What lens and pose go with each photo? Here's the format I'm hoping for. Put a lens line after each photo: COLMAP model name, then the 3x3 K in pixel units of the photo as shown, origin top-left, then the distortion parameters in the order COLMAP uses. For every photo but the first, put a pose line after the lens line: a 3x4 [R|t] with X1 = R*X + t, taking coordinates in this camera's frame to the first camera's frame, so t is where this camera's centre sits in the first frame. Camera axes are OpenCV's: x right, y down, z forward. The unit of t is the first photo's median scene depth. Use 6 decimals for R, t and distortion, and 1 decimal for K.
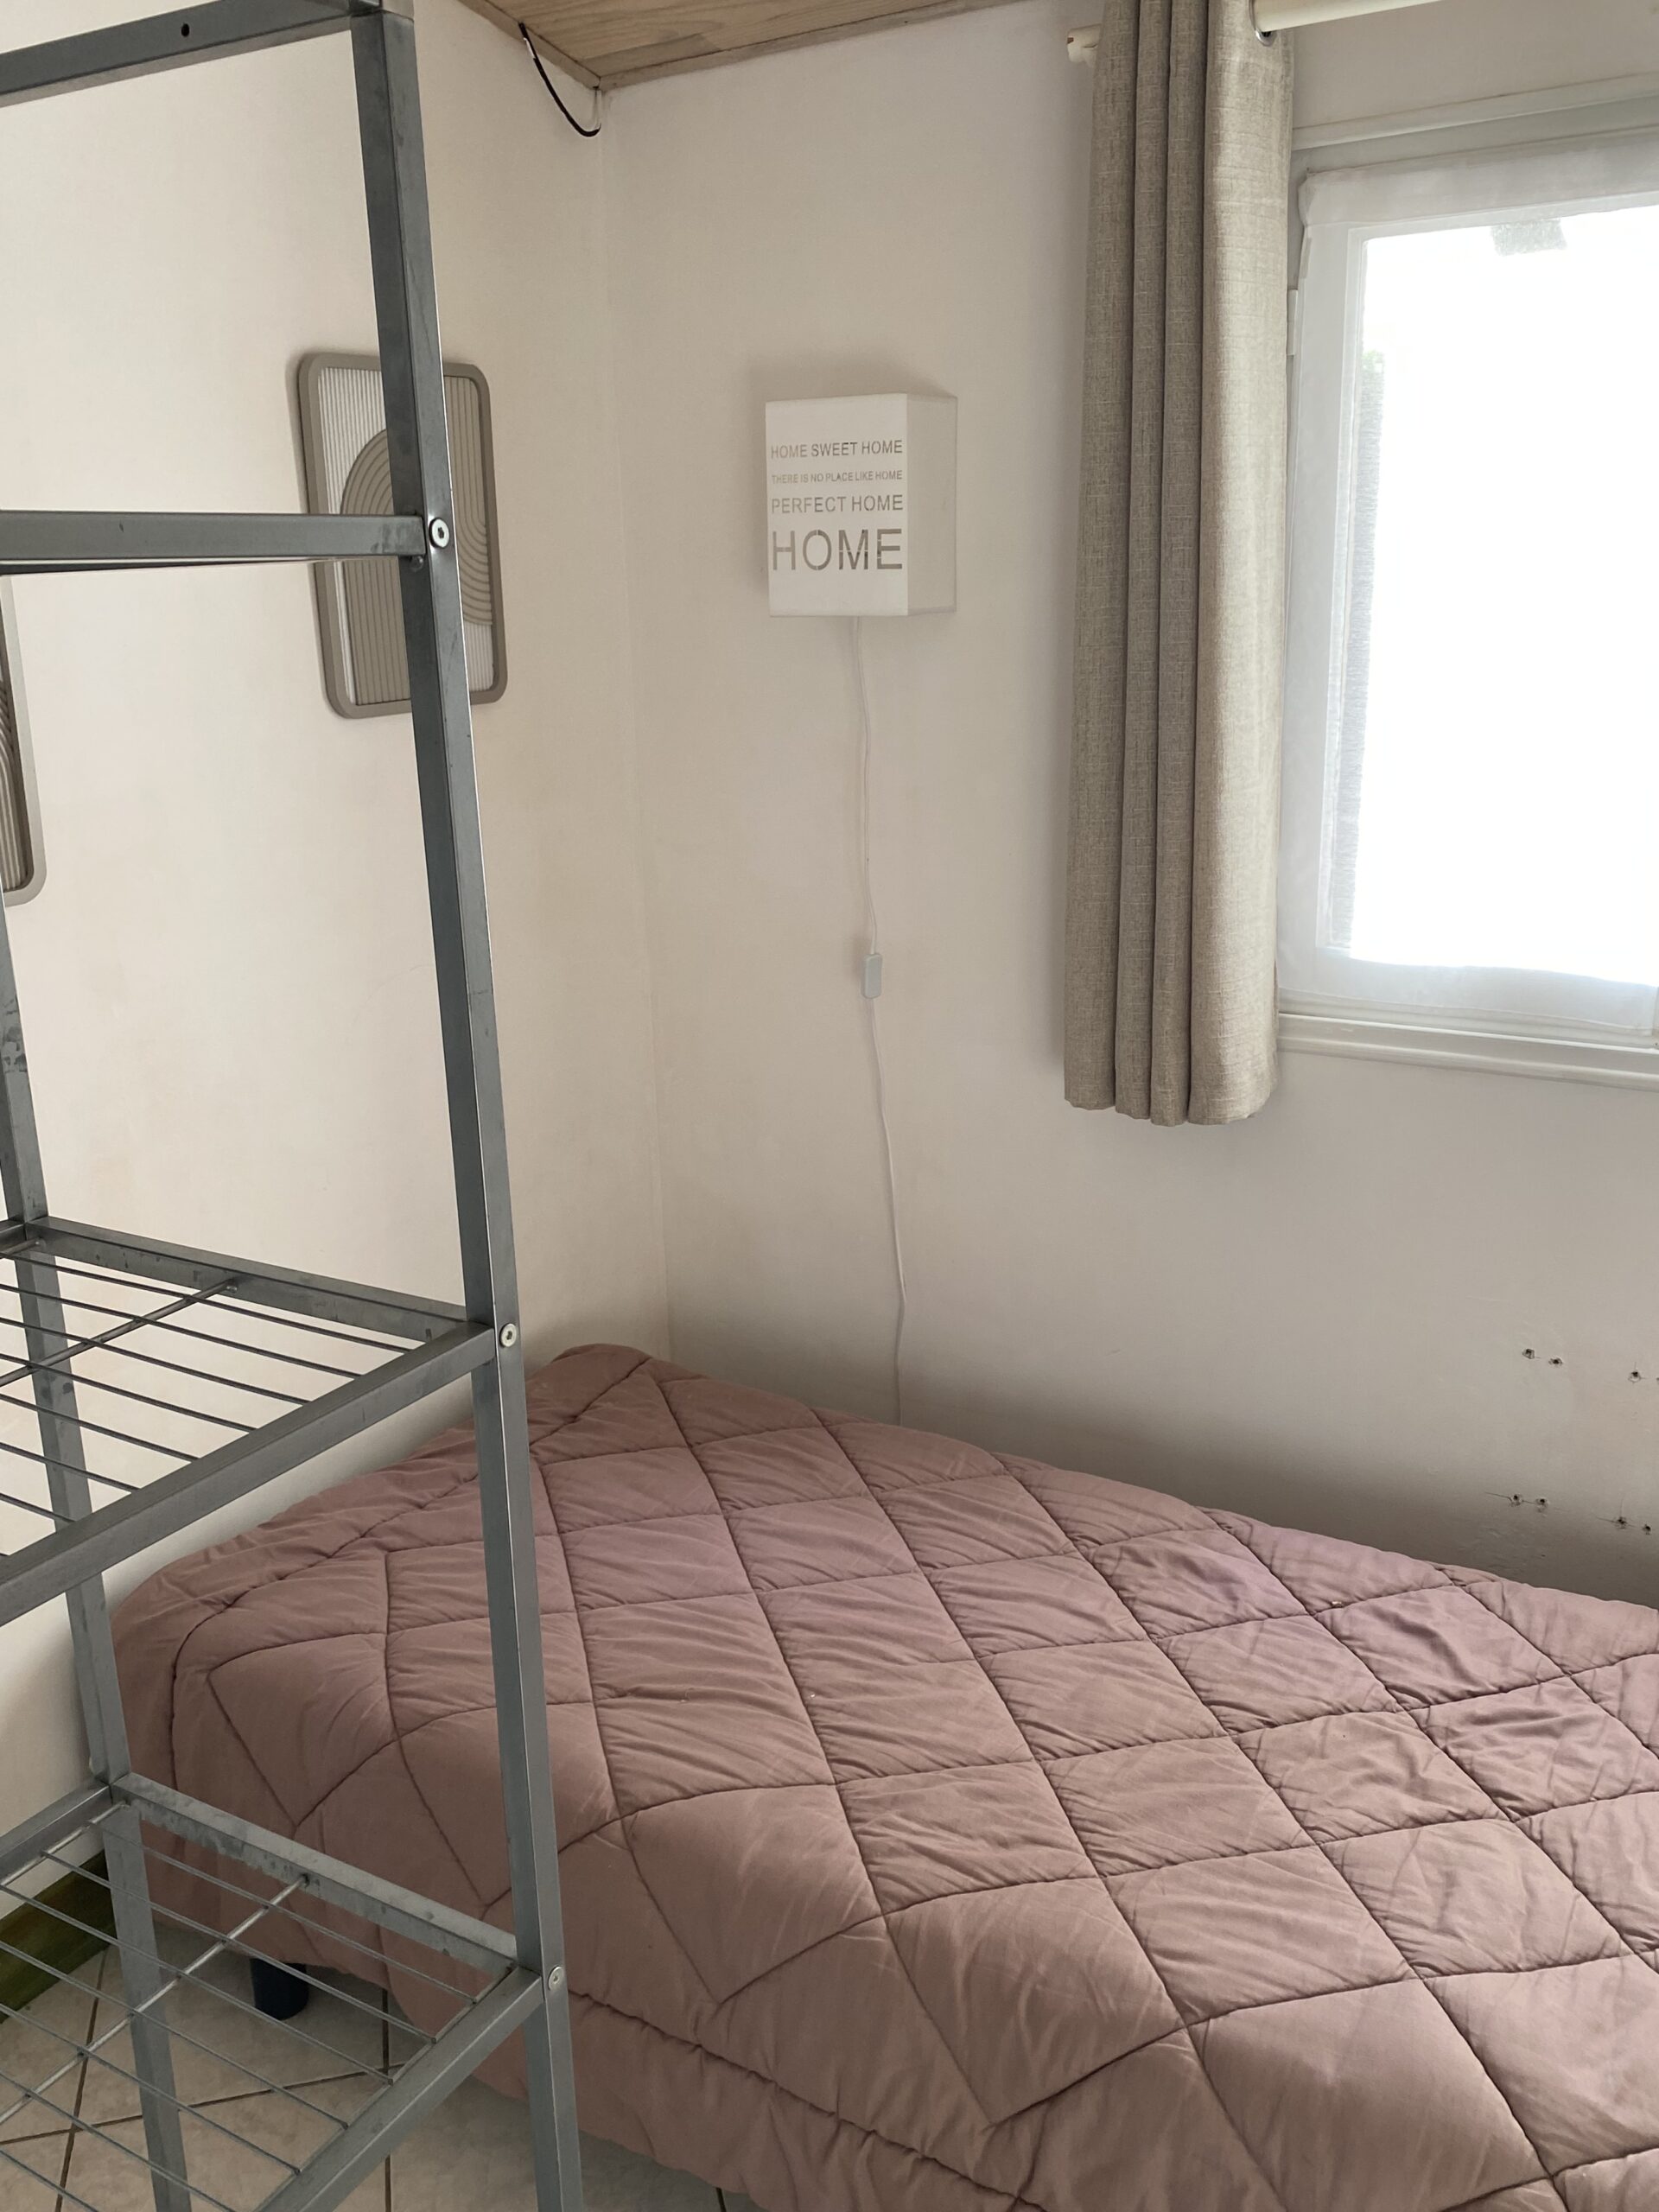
lens RADIAL K [[1947.5, 0, 827.8], [0, 1947.5, 1108.0], [0, 0, 1]] dist [0.037433, 0.000867]
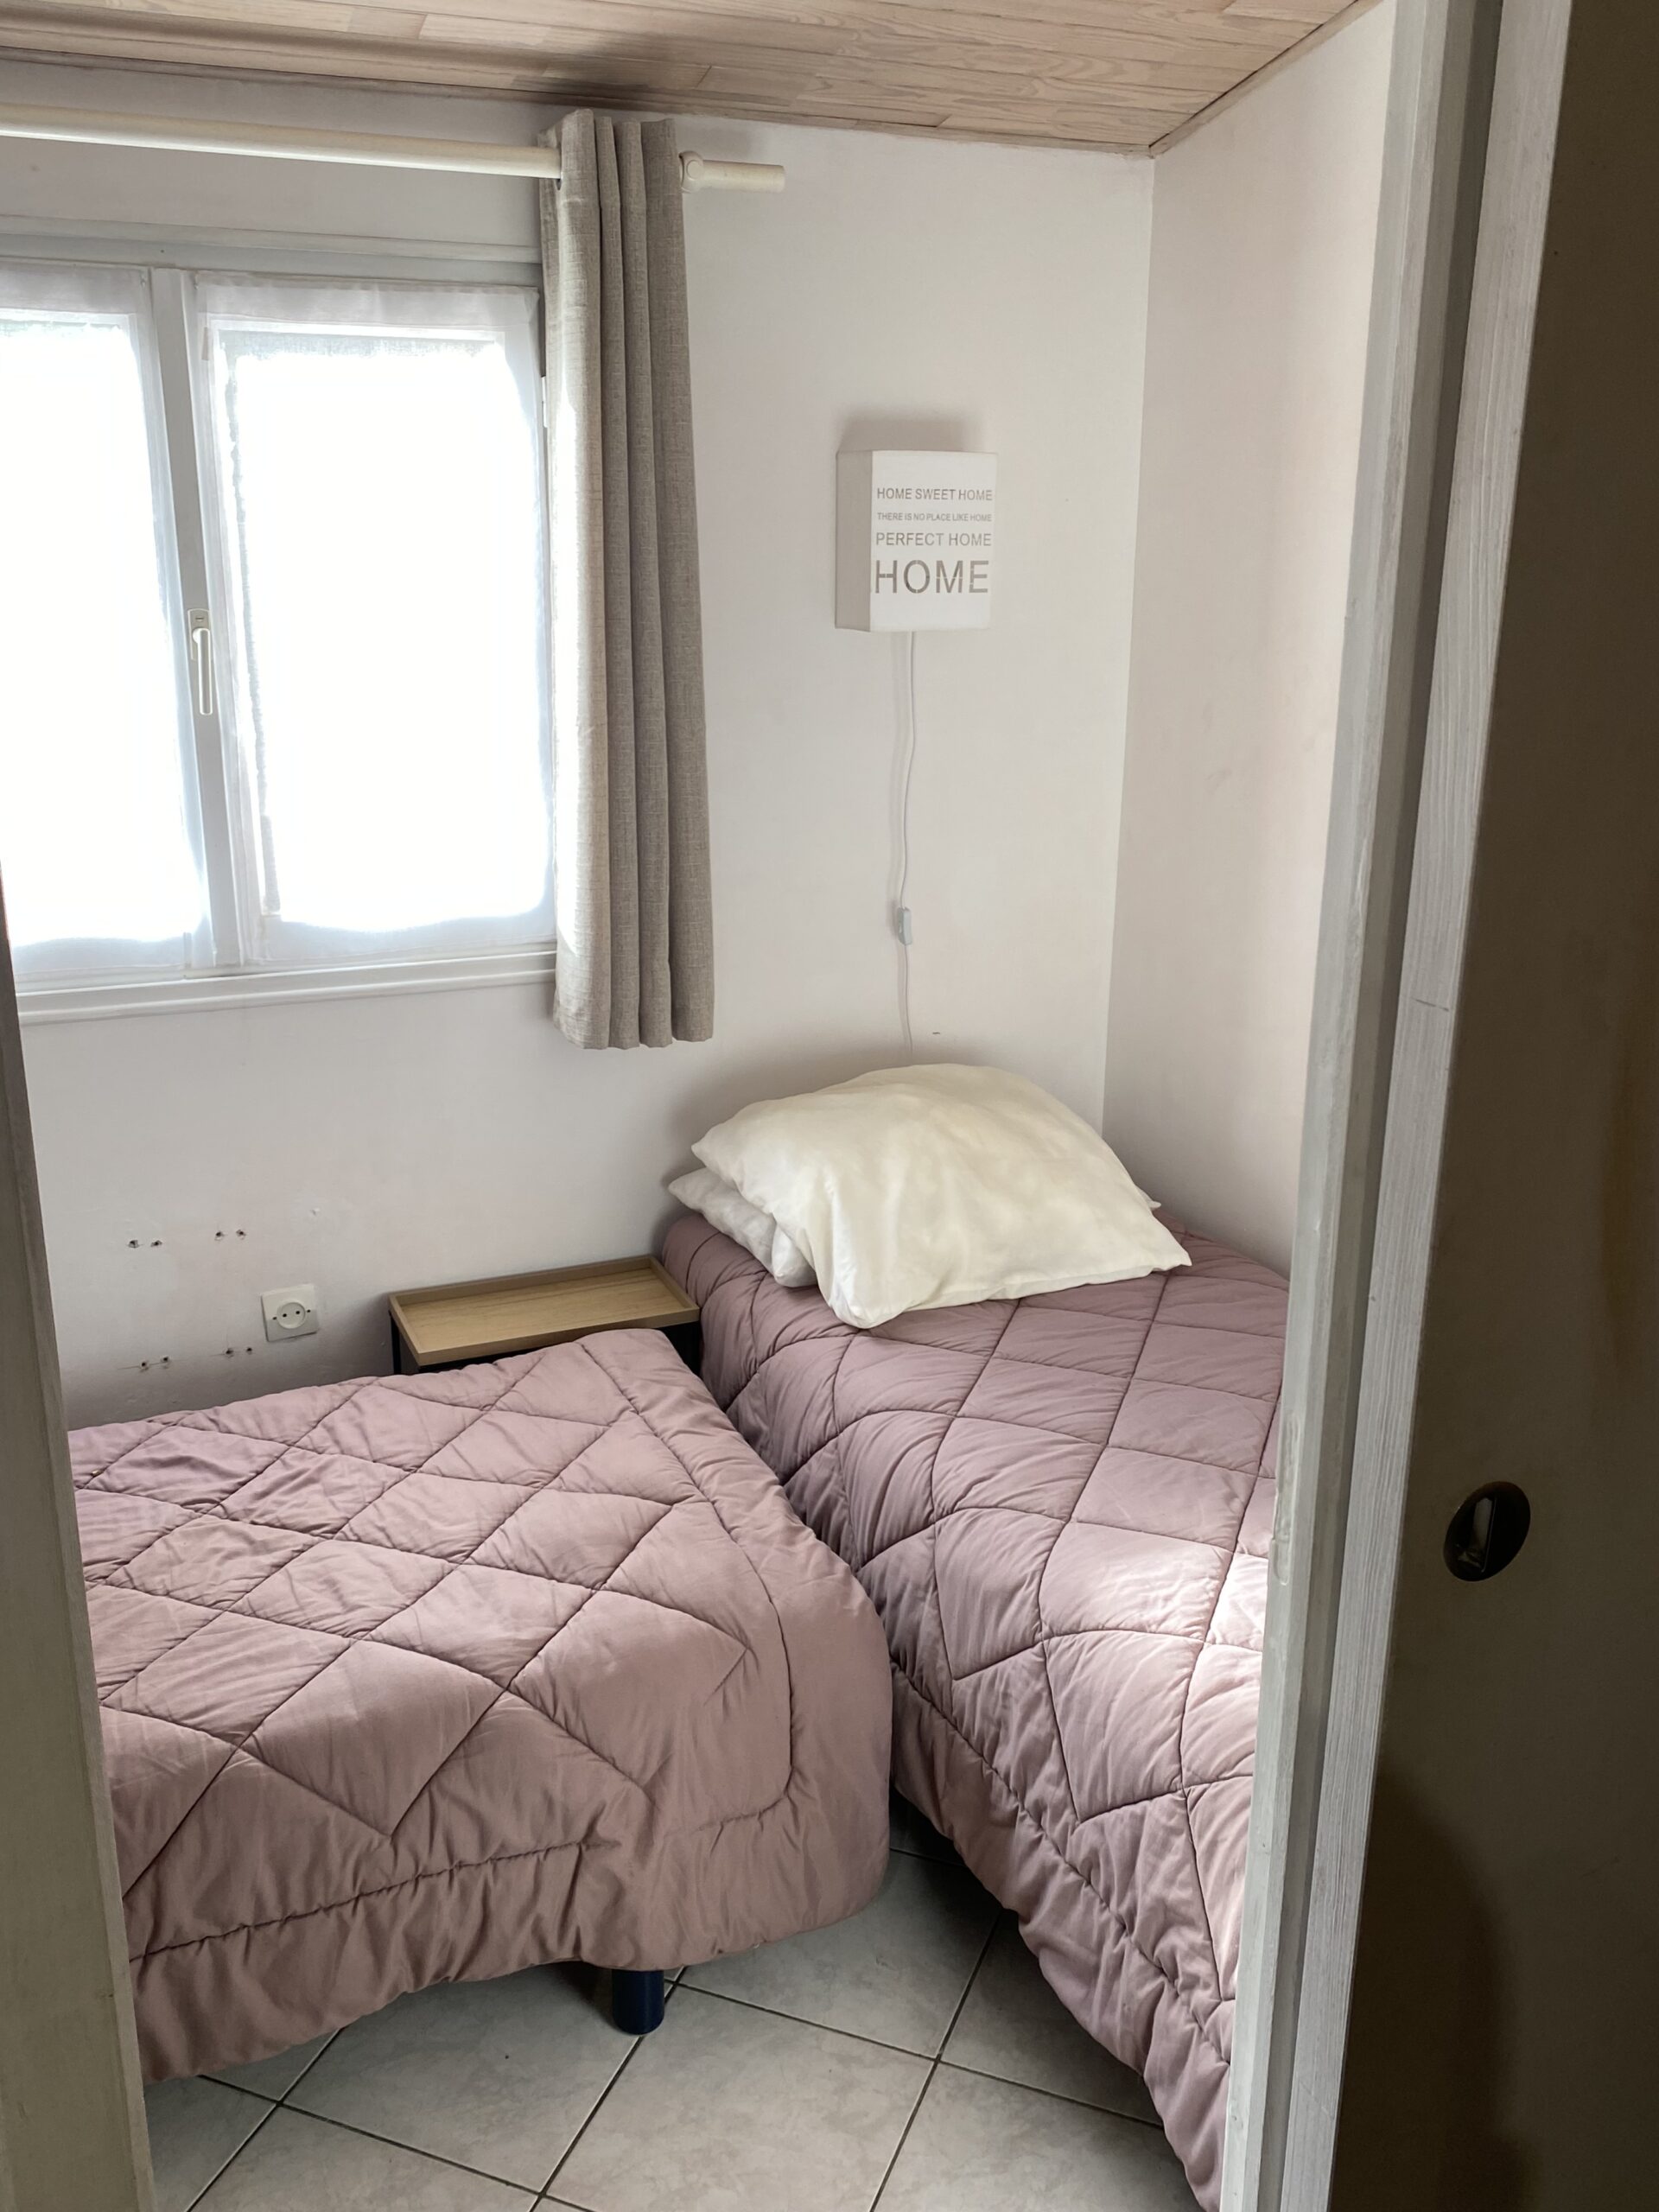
lens RADIAL K [[1947.5, 0, 824.6], [0, 1947.5, 1106.0], [0, 0, 1]] dist [0.037433, 0.000867]
pose [[0.563623, -0.198917, 0.801724, -0.471014], [0.200052, 0.974549, 0.101158, 0.006888], [-0.801441, 0.103371, 0.589073, -0.086687]]
